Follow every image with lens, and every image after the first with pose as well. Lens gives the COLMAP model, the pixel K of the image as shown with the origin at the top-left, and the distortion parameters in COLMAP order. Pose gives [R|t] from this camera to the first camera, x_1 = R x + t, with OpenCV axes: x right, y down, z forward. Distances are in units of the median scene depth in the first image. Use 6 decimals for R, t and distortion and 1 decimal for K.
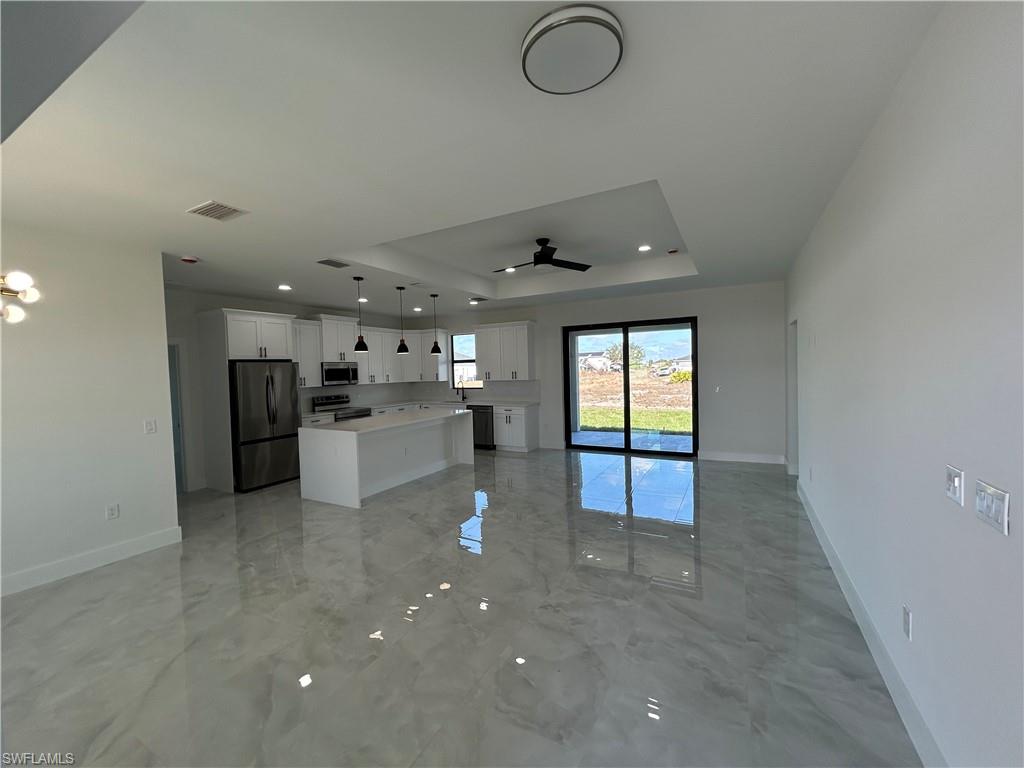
lens RADIAL K [[414.5, 0, 511.9], [0, 414.5, 381.5], [0, 0, 1]] dist [0.000579, 0.000720]
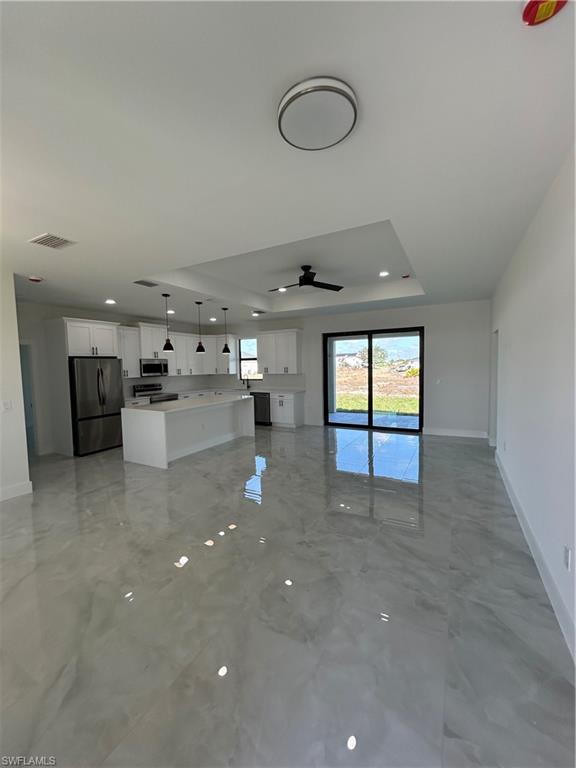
lens RADIAL K [[310.9, 0, 288.0], [0, 310.9, 384.0], [0, 0, 1]] dist [0.000579, 0.000720]
pose [[0.999966, 0.008124, 0.001237, 0.013069], [-0.008157, 0.999535, 0.029366, 0.000552], [-0.000998, -0.029375, 0.999568, 0.004714]]
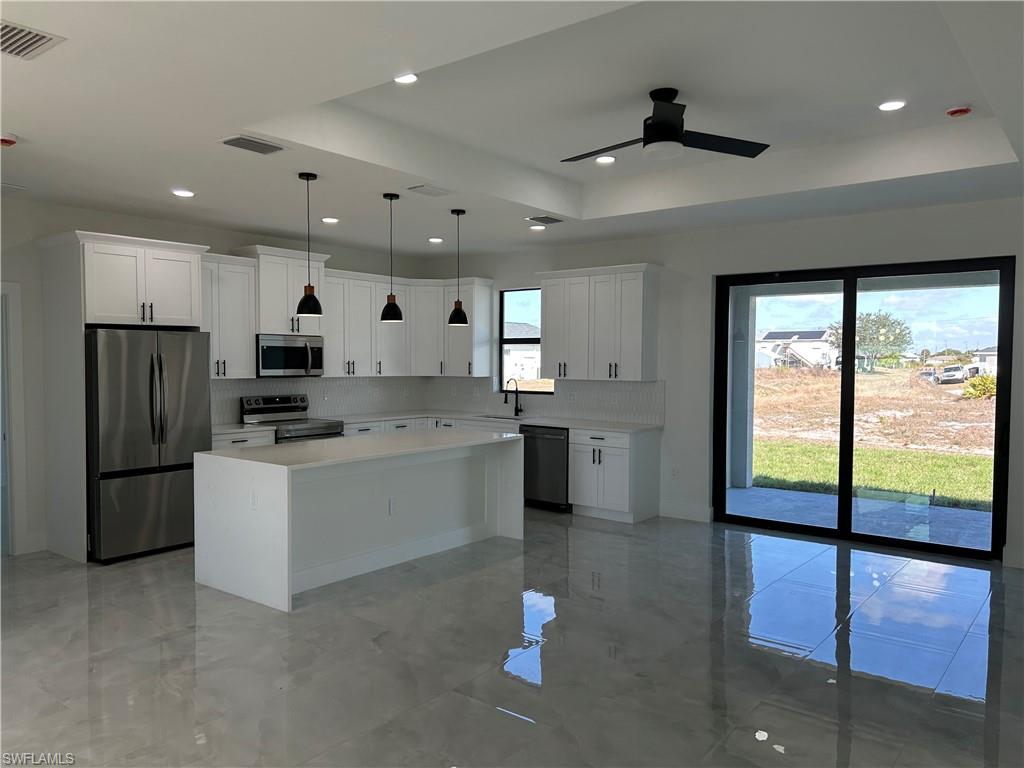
lens RADIAL K [[763.6, 0, 509.1], [0, 763.6, 389.6], [0, 0, 1]] dist [0.082564, -0.102770]
pose [[0.985311, 0.039891, -0.166043, 0.041901], [-0.037836, 0.999163, 0.015519, -0.001411], [0.166523, -0.009008, 0.985996, 0.056020]]
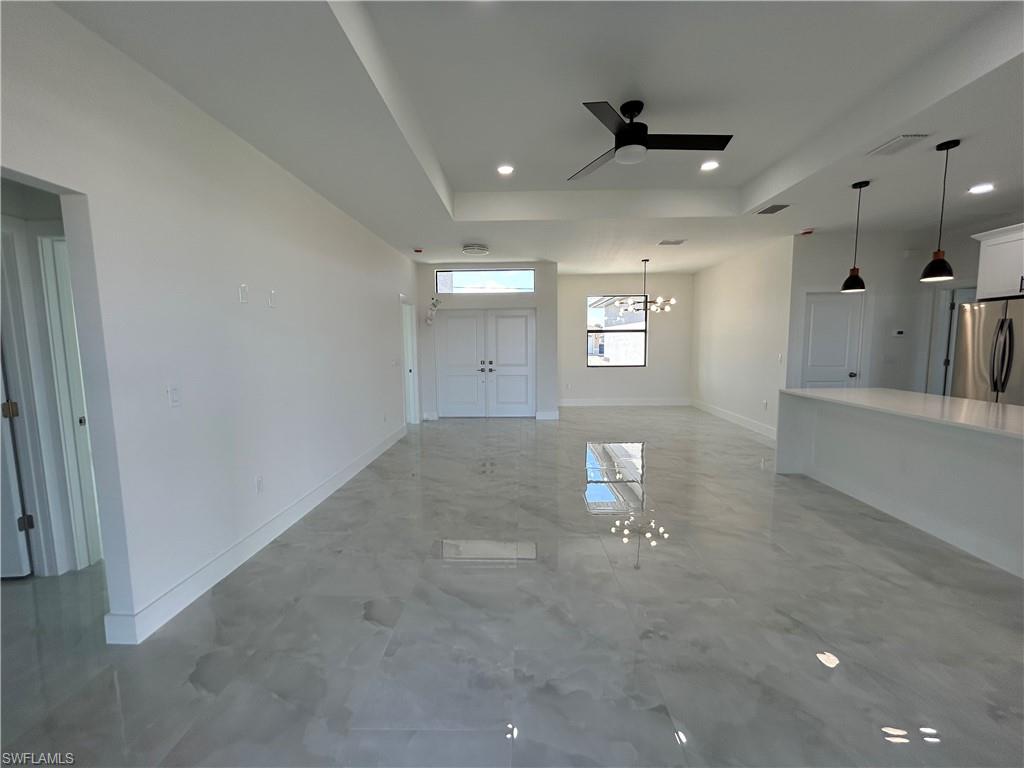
lens RADIAL K [[414.5, 0, 511.9], [0, 414.5, 381.5], [0, 0, 1]] dist [0.000579, 0.000720]
pose [[-0.888817, 0.084281, -0.450445, 0.375664], [0.023567, 0.990048, 0.138741, -0.023377], [0.457656, 0.112700, -0.881958, 1.052475]]
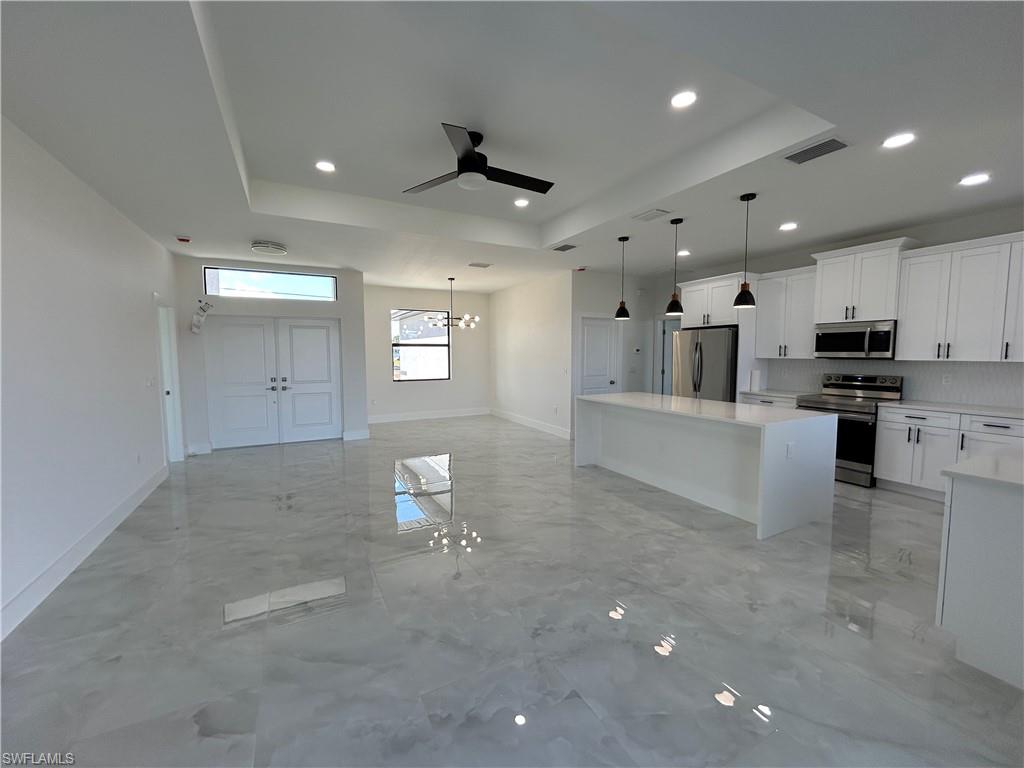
lens RADIAL K [[413.6, 0, 512.0], [0, 413.6, 384.0], [0, 0, 1]] dist [0.000695, 0.000527]
pose [[-0.551915, 0.096656, -0.828280, 0.424636], [-0.005493, 0.992817, 0.119517, -0.027764], [0.833882, 0.070513, -0.547420, 1.002097]]
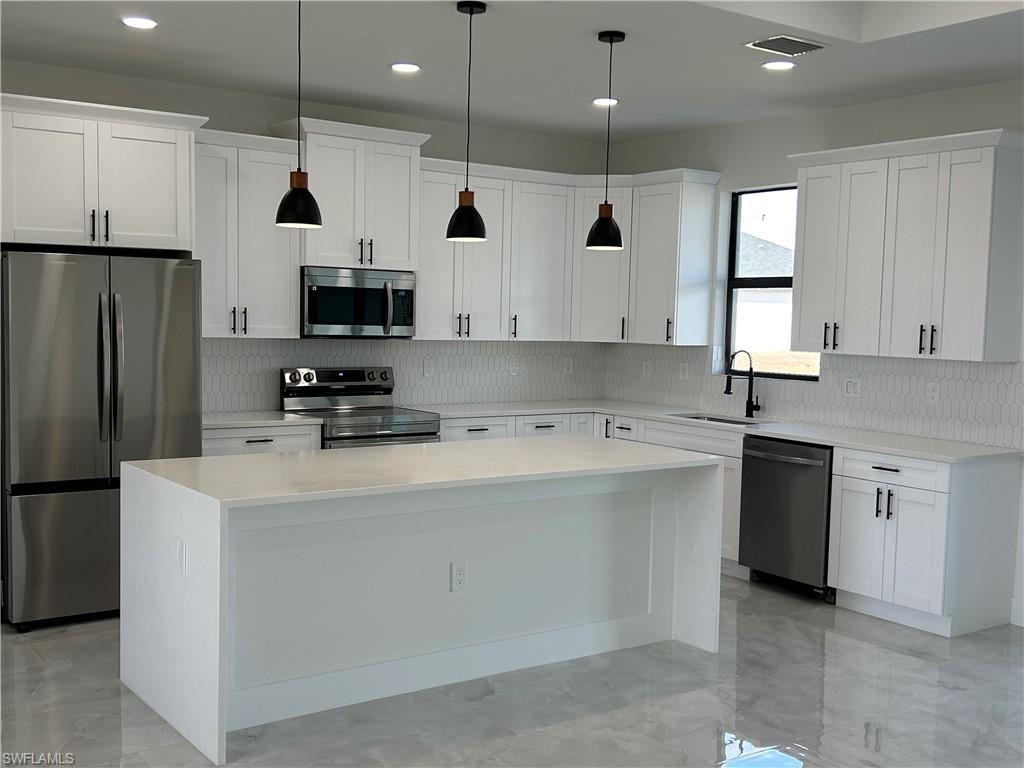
lens RADIAL K [[1126.7, 0, 512.0], [0, 1126.7, 384.0], [0, 0, 1]] dist [0.173686, -0.479904]
pose [[0.898799, 0.076308, -0.431668, 0.097377], [-0.061592, 0.996947, 0.047990, -0.006076], [0.434012, -0.016546, 0.900755, 0.261687]]
